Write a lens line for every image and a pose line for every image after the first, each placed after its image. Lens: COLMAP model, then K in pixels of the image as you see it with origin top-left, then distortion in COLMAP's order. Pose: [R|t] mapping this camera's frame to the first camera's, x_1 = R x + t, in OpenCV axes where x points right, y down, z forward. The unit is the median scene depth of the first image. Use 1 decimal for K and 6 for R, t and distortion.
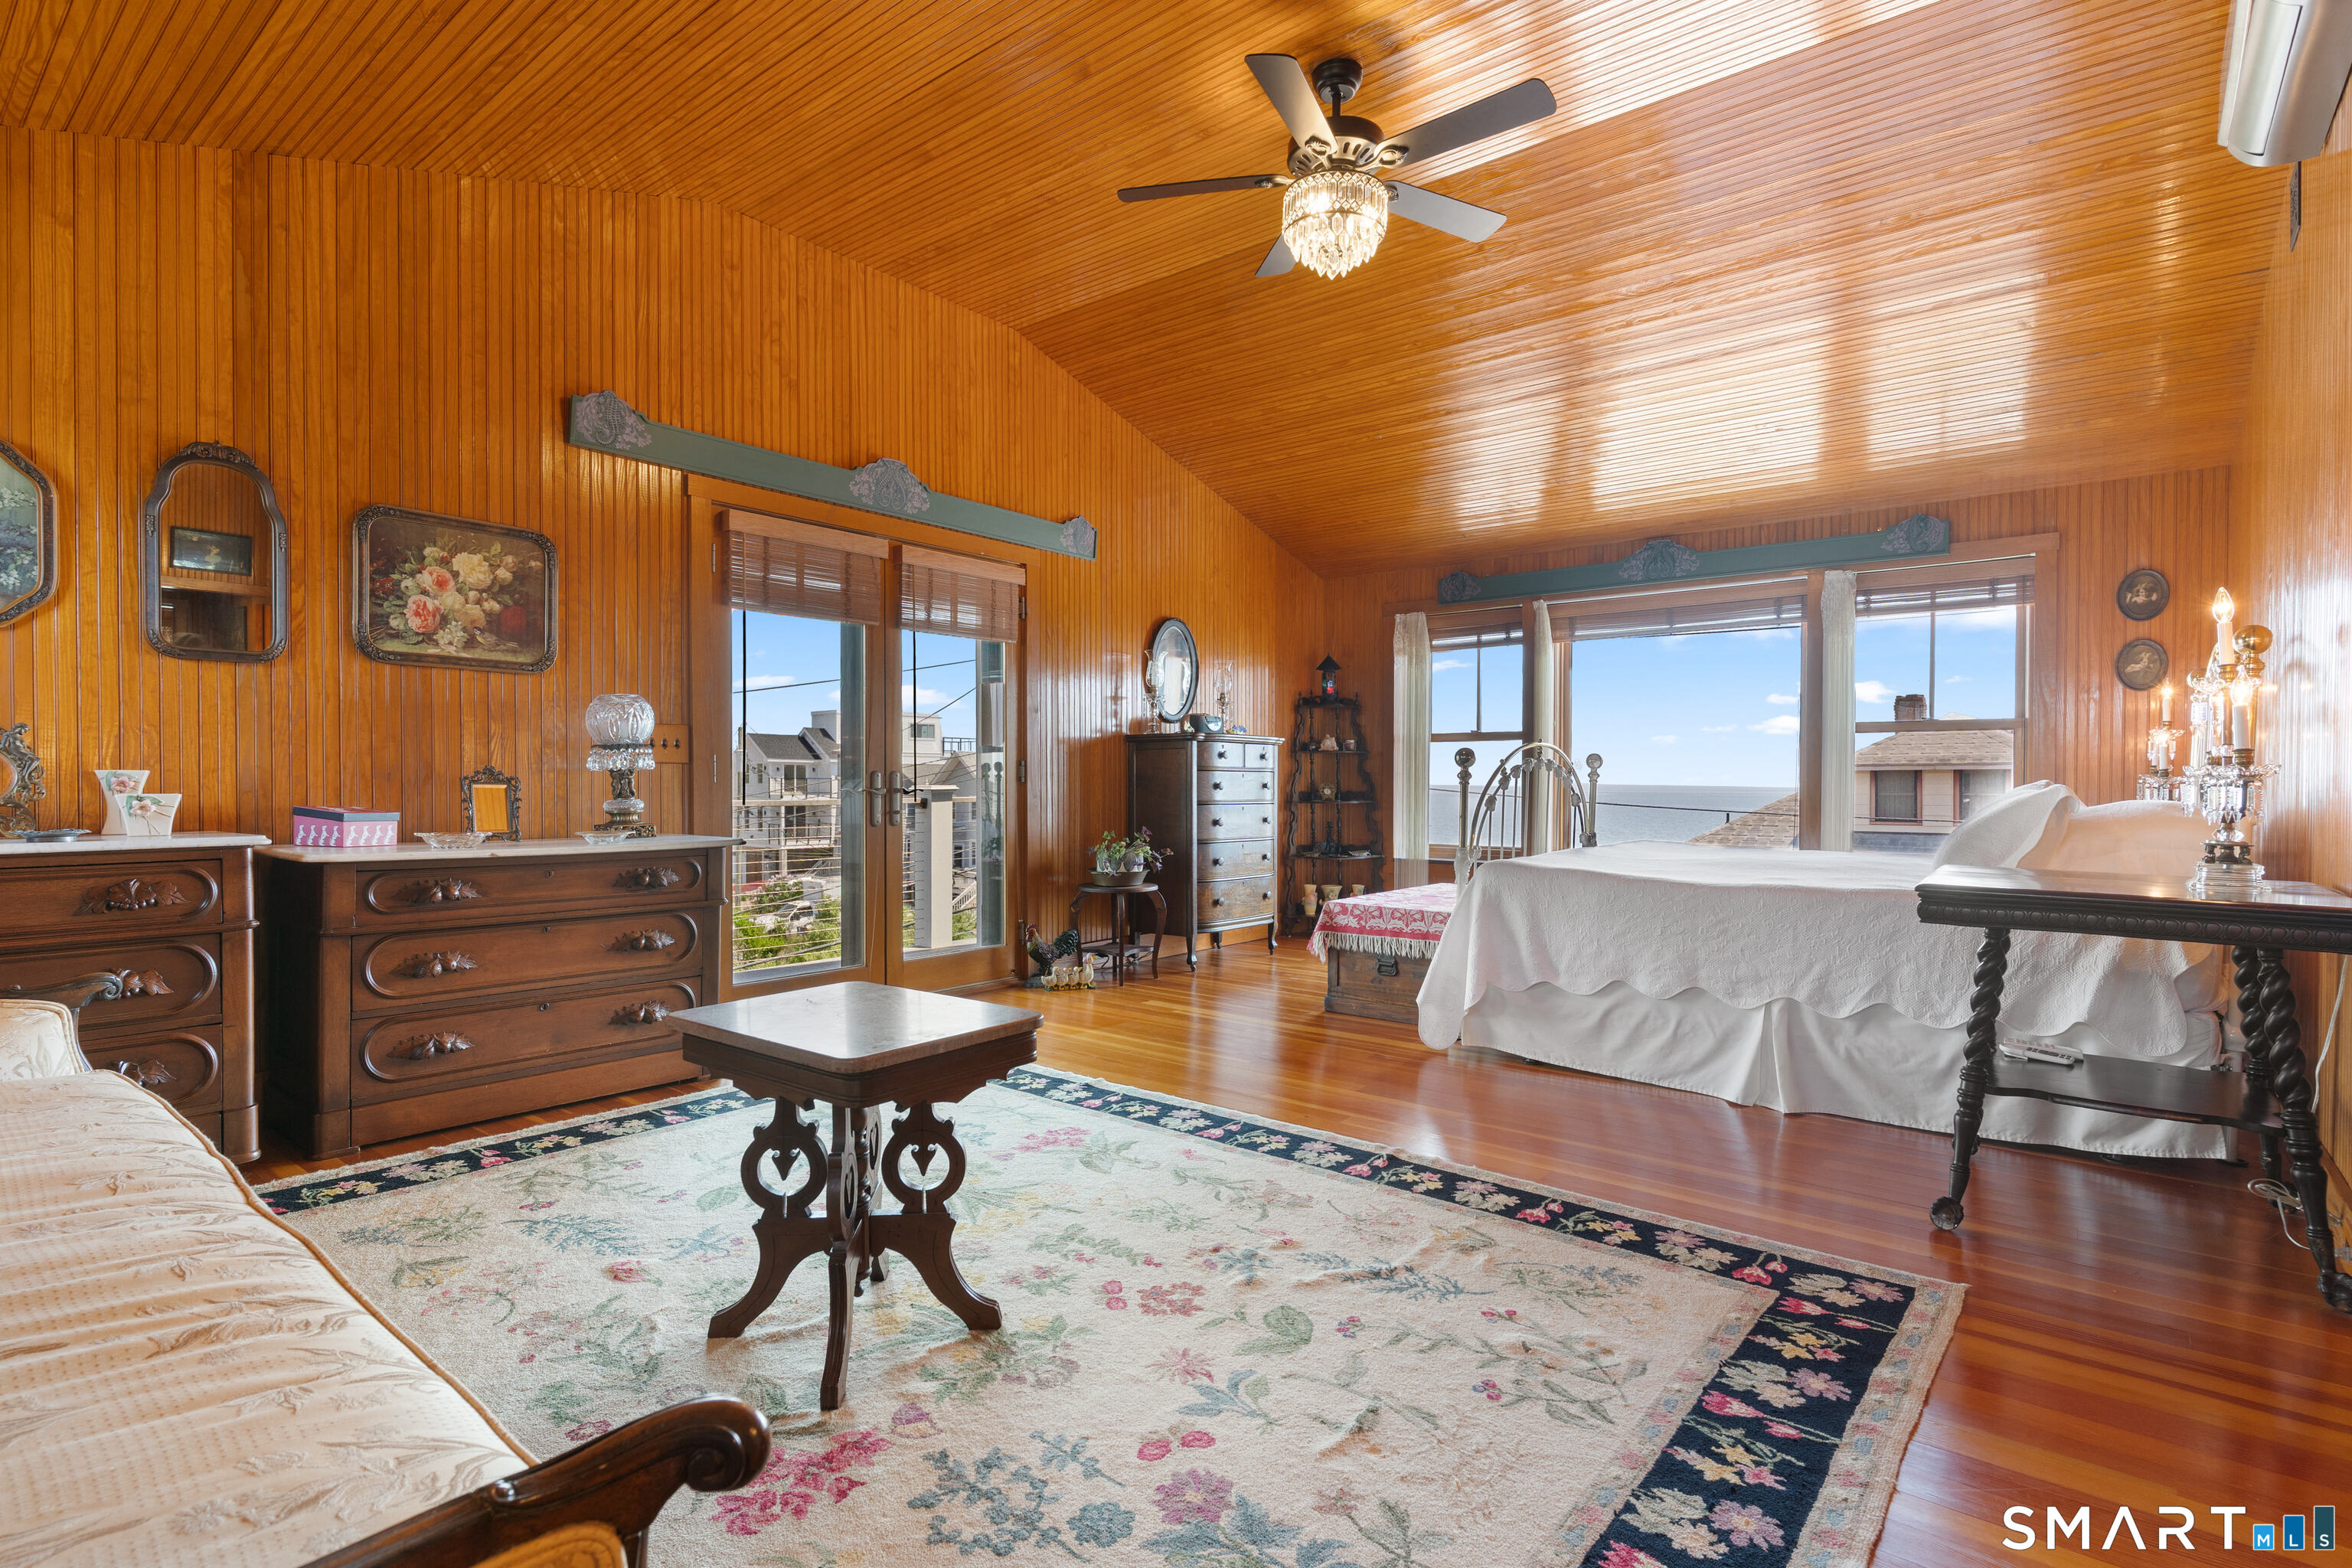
lens RADIAL K [[1136.1, 0, 1181.0], [0, 1136.1, 787.6], [0, 0, 1]] dist [-0.002696, -0.000359]
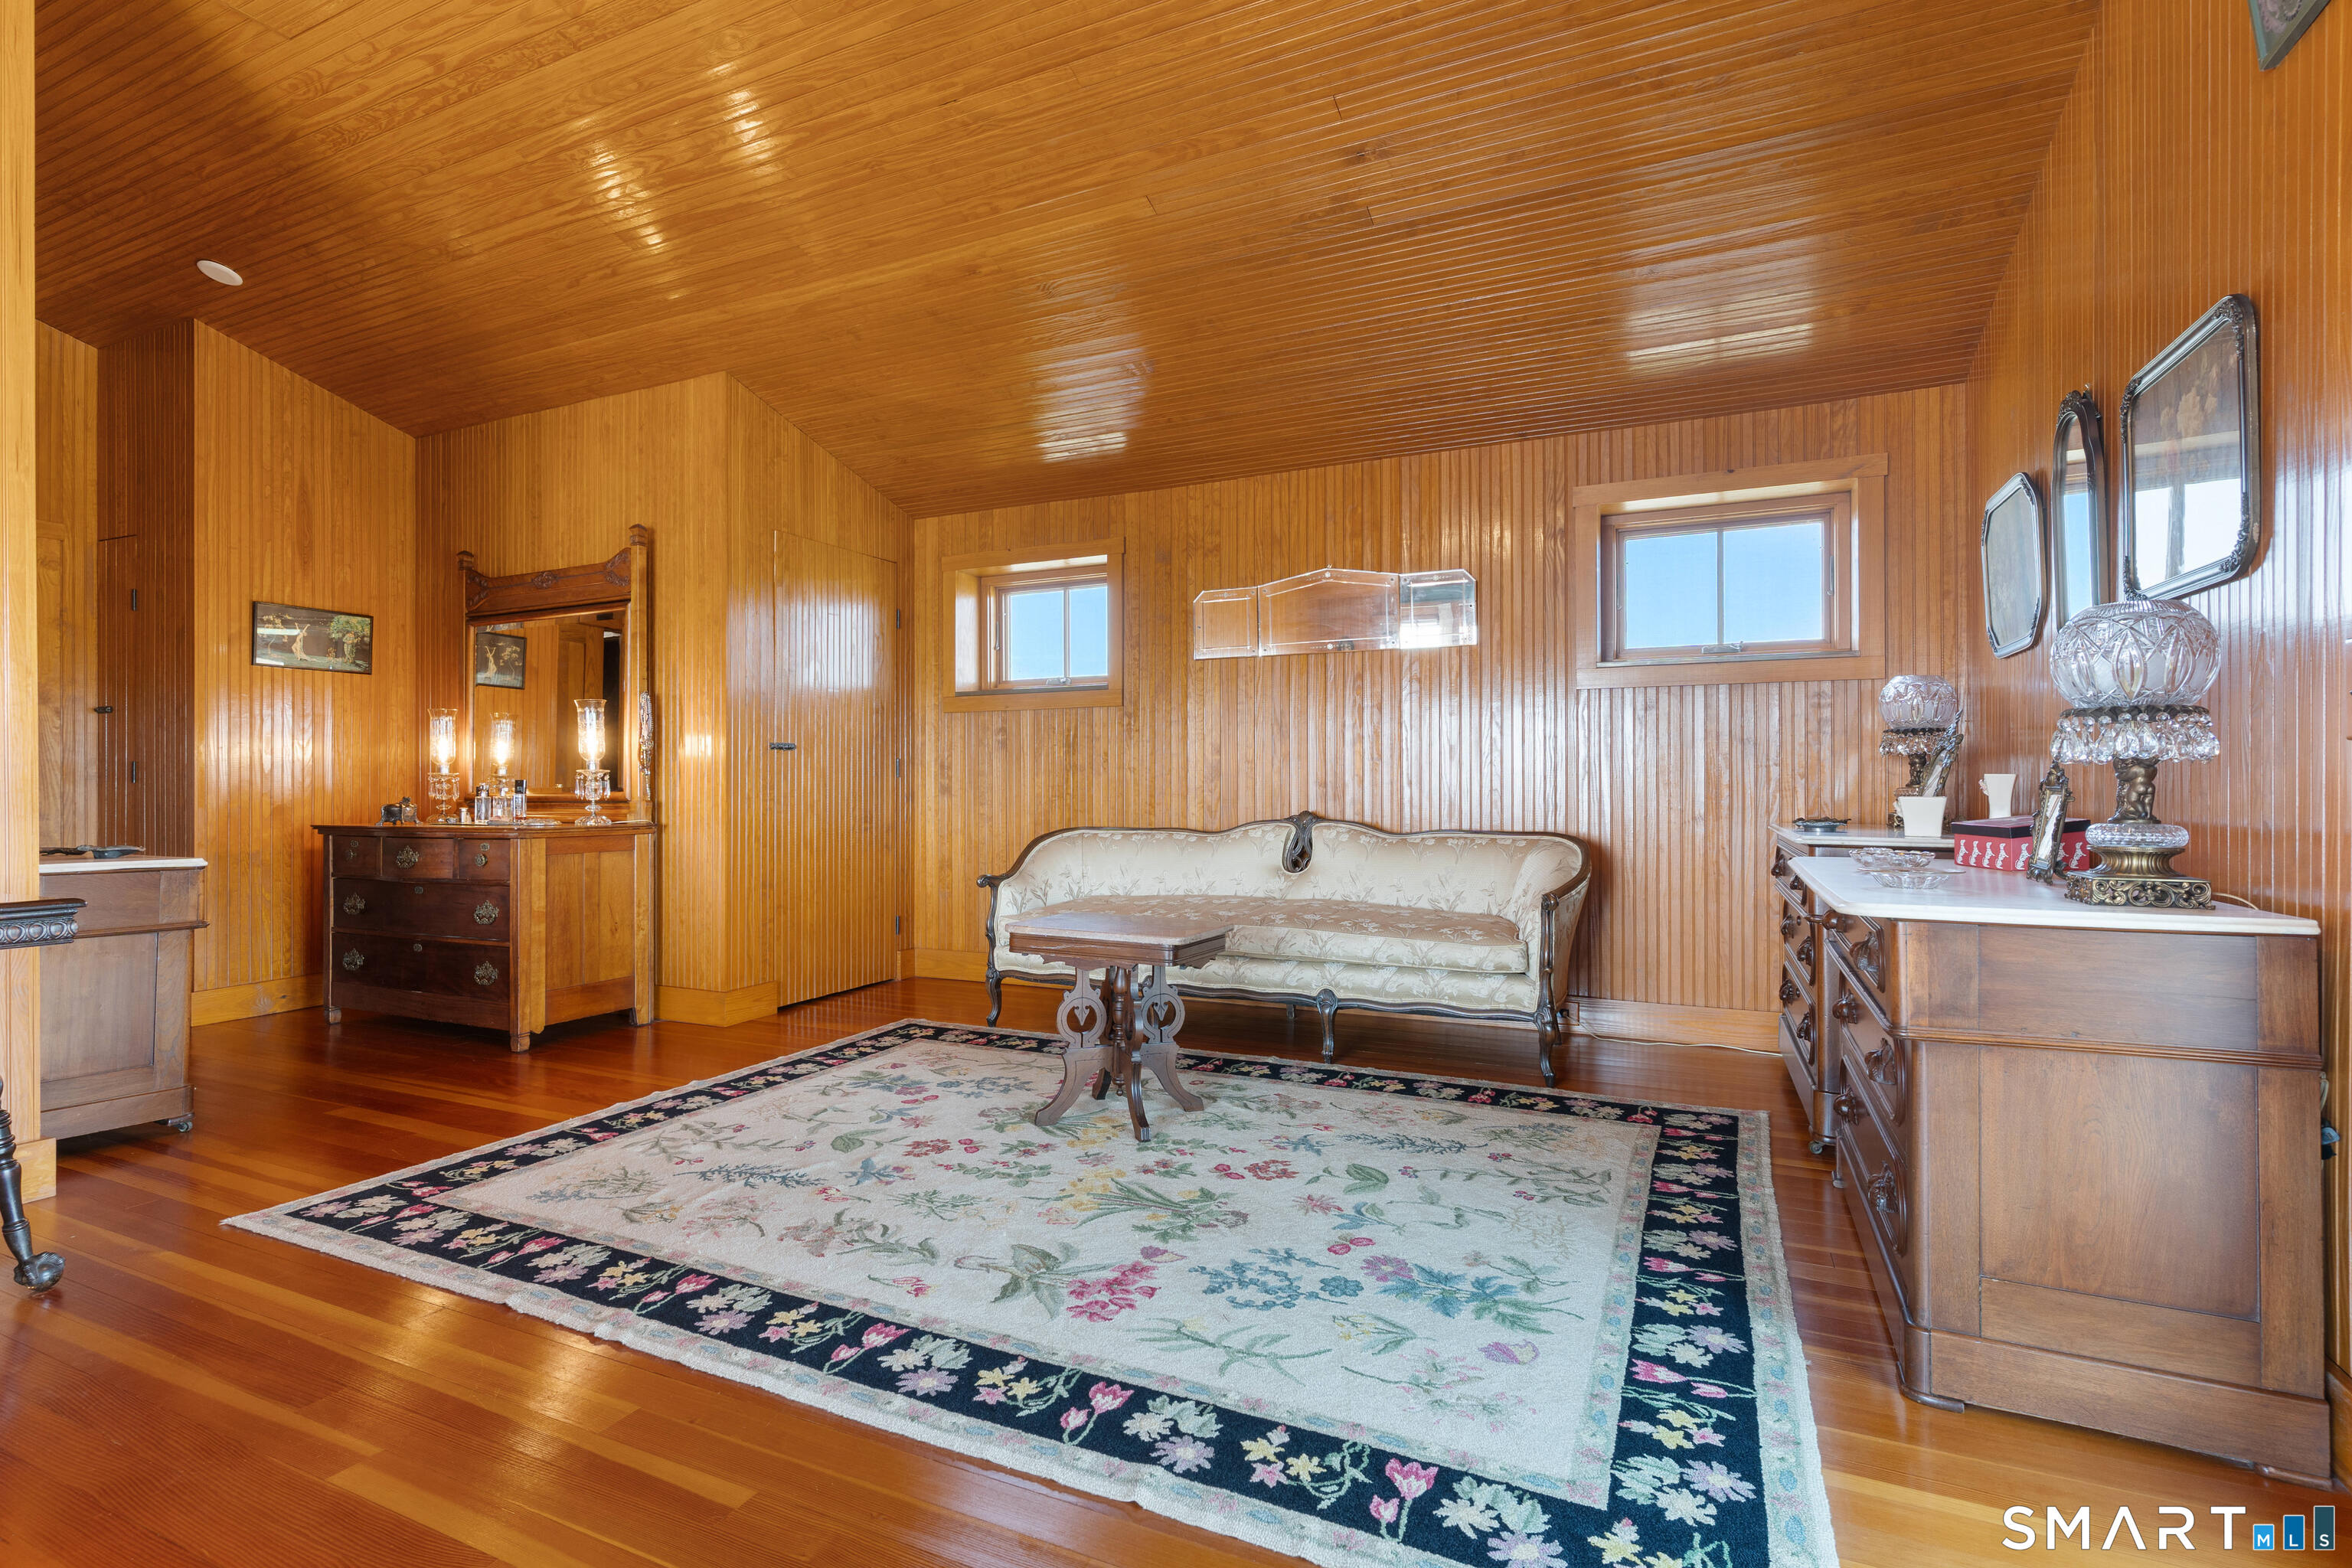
lens RADIAL K [[1136.1, 0, 1189.6], [0, 1136.1, 783.4], [0, 0, 1]] dist [-0.002696, -0.000359]
pose [[-0.969029, -0.002639, -0.246931, 0.020870], [-0.003763, 0.999985, 0.004081, -0.012283], [0.246916, 0.004884, -0.969024, 1.931325]]
